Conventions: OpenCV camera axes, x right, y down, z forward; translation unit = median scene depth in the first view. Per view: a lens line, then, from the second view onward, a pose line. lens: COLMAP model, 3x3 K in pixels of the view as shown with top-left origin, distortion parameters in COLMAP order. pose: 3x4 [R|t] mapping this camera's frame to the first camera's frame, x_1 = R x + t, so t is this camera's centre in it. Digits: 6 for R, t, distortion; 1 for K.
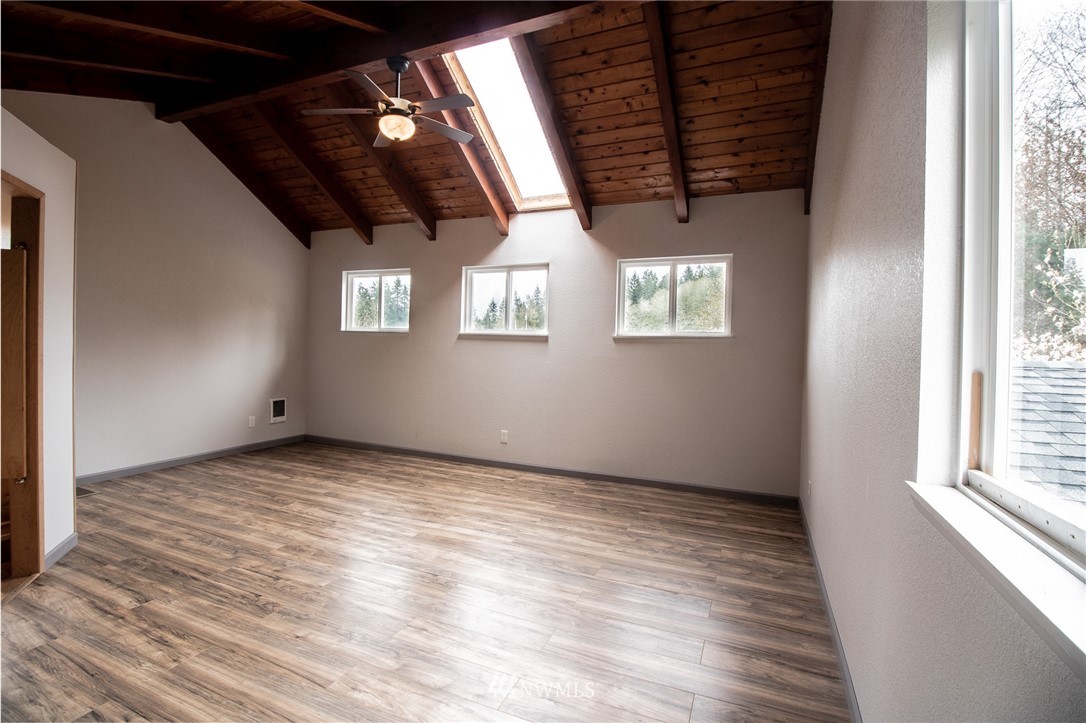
lens RADIAL K [[501.8, 0, 540.4], [0, 501.8, 347.6], [0, 0, 1]] dist [0.002661, -0.015753]
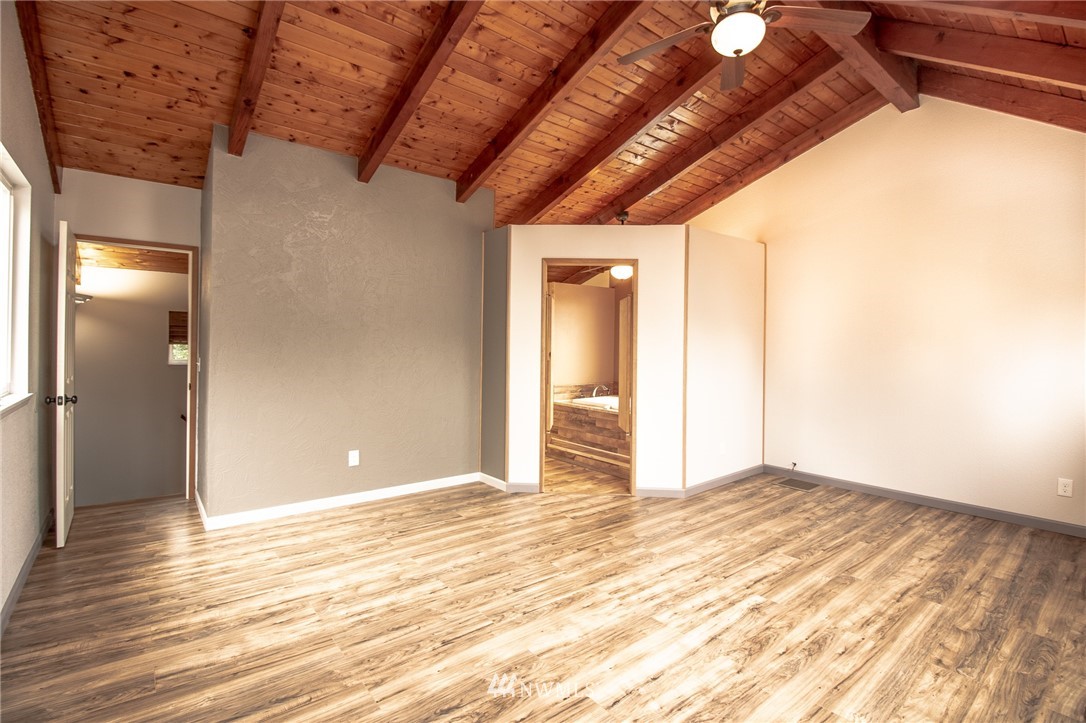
lens RADIAL K [[501.8, 0, 540.4], [0, 501.8, 347.6], [0, 0, 1]] dist [0.002661, -0.015753]
pose [[-0.460518, -0.022763, -0.887359, 0.456369], [-0.032414, 0.999436, -0.008817, -0.000356], [0.887059, 0.024702, -0.460996, 1.146000]]
